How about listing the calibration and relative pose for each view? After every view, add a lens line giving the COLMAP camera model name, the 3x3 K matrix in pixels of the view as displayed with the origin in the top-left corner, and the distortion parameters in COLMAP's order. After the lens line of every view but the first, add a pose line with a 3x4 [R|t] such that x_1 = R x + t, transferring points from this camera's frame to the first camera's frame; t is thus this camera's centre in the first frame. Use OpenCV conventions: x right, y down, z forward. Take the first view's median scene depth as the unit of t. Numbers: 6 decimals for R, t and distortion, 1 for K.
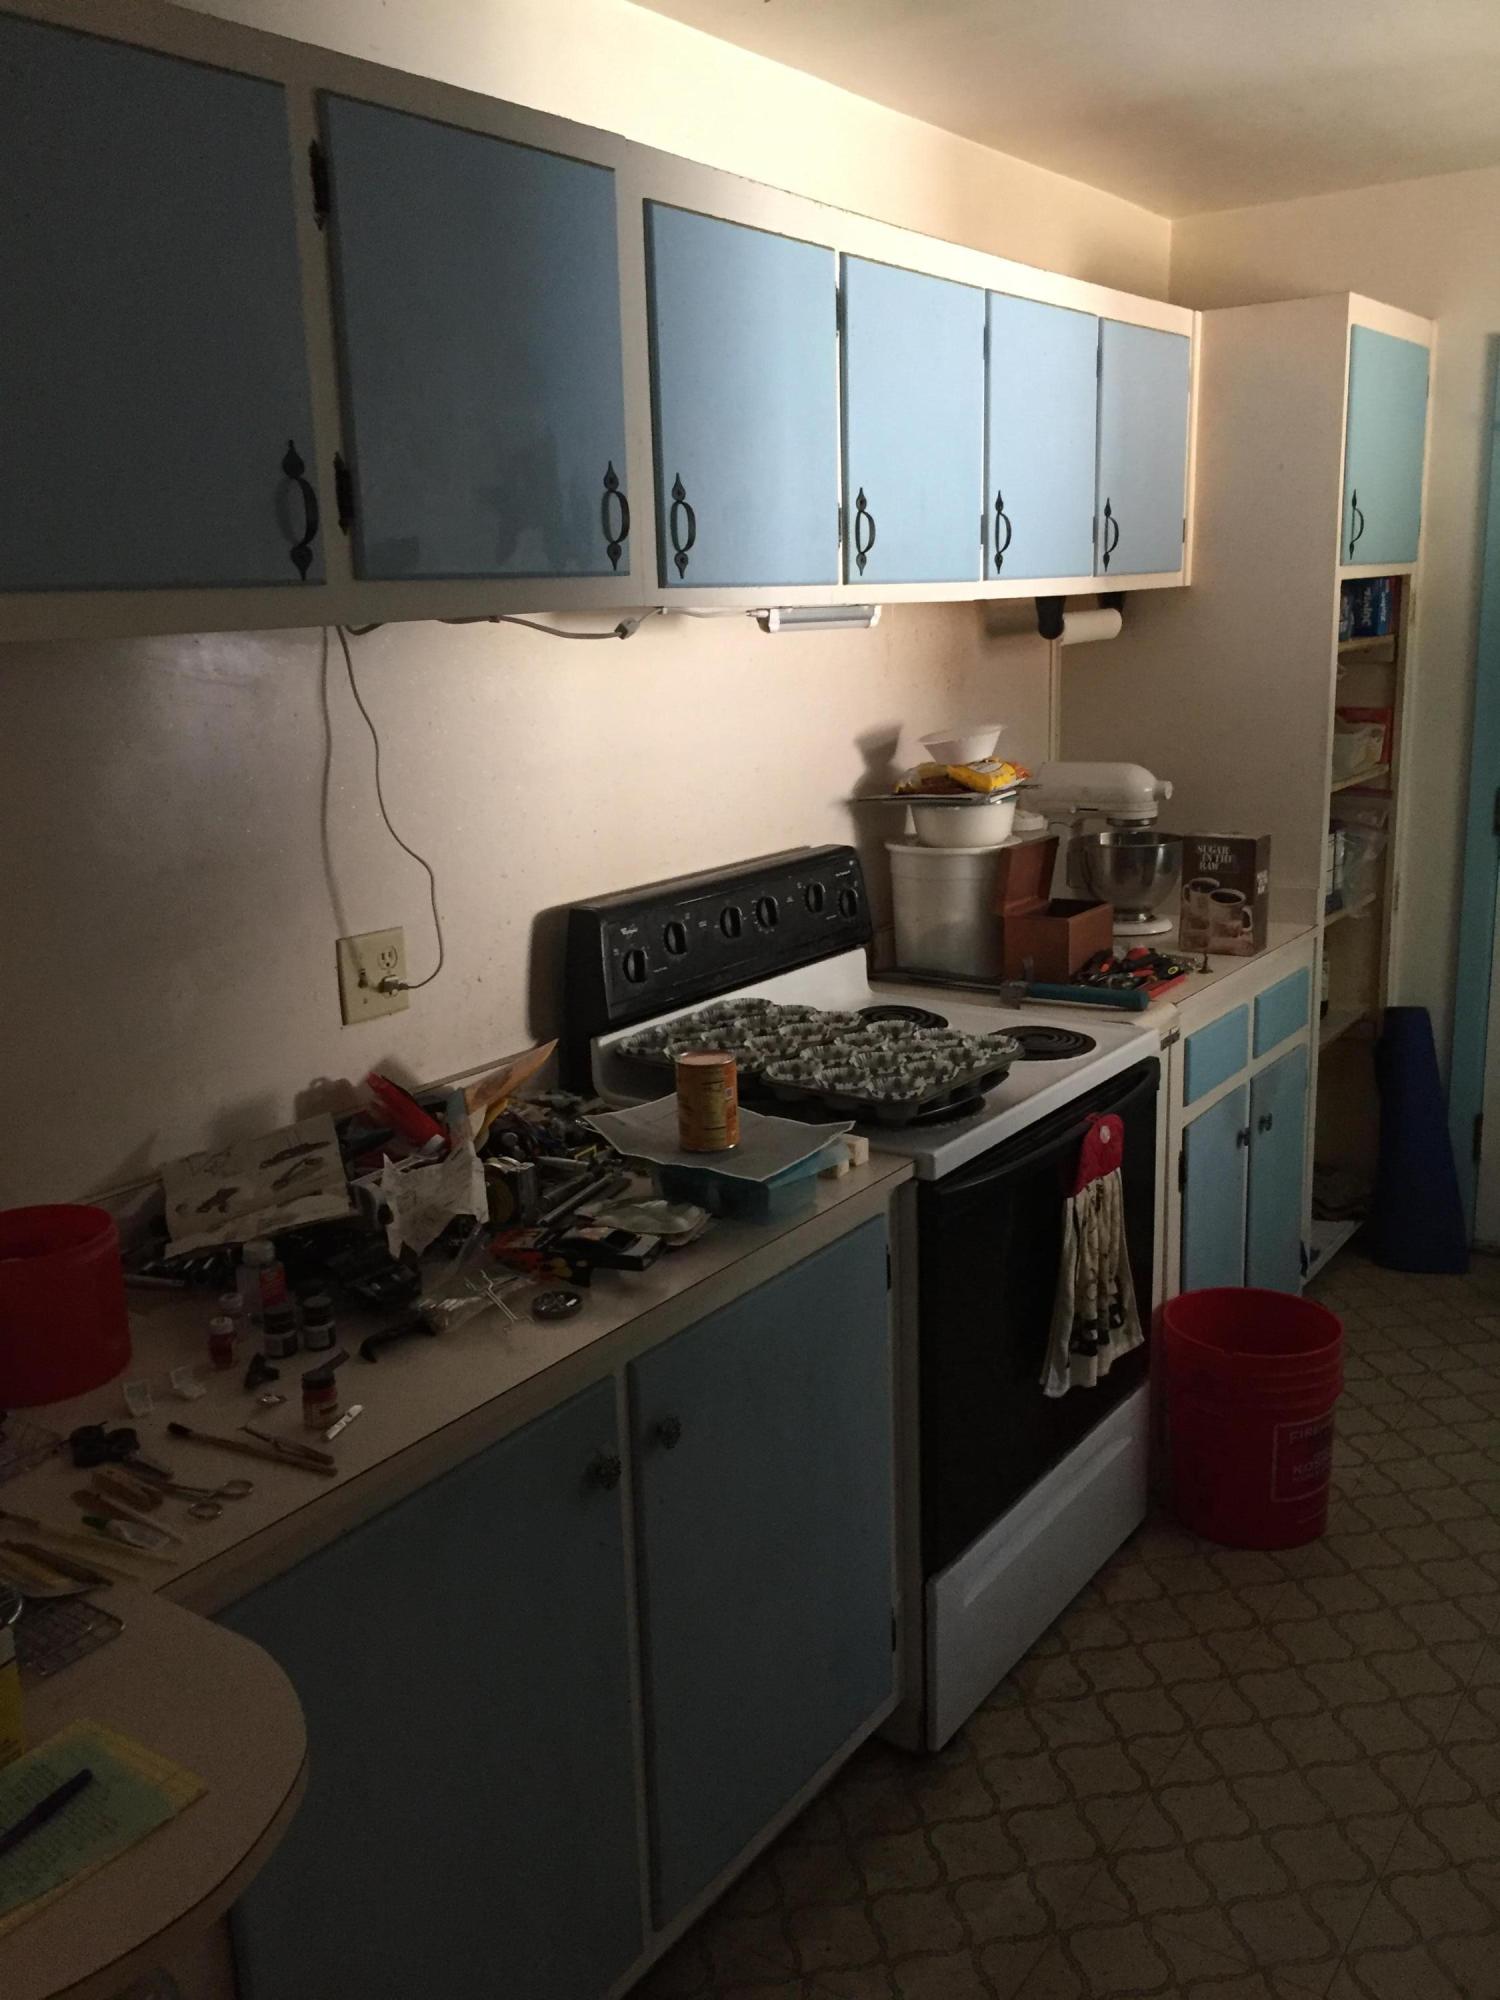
lens RADIAL K [[1715.8, 0, 743.9], [0, 1715.8, 994.8], [0, 0, 1]] dist [0.063115, -0.007330]
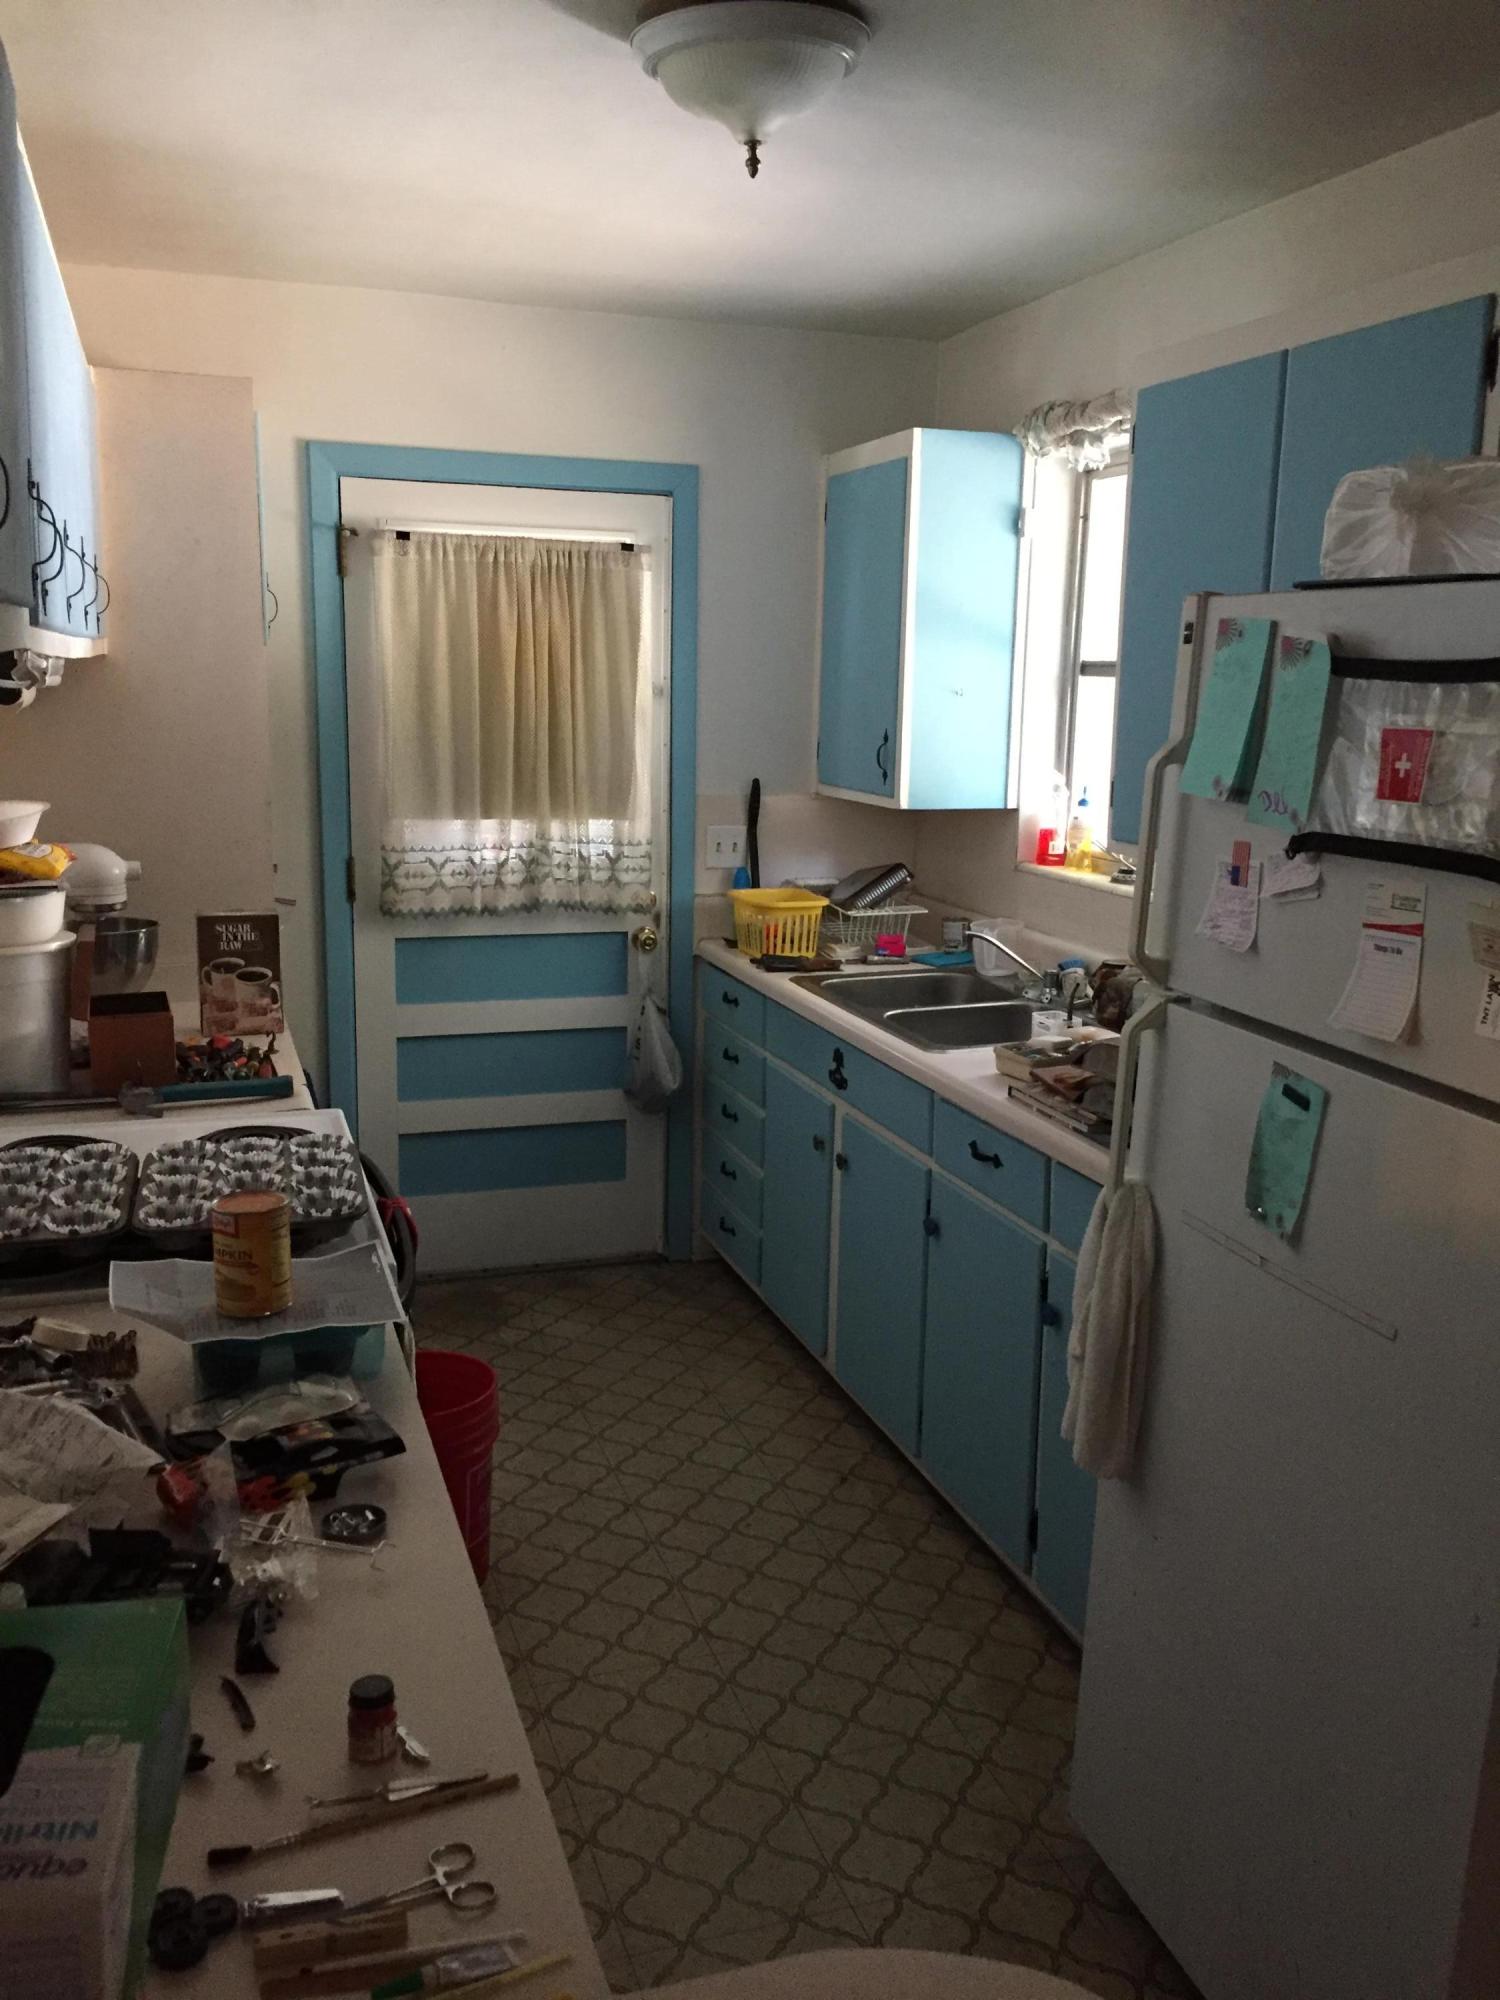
lens RADIAL K [[1715.8, 0, 739.8], [0, 1715.8, 1009.8], [0, 0, 1]] dist [0.063115, -0.007330]
pose [[0.607436, -0.116388, 0.785796, -0.319429], [0.148769, 0.988374, 0.031391, -0.027205], [-0.780313, 0.097834, 0.617689, 0.187251]]
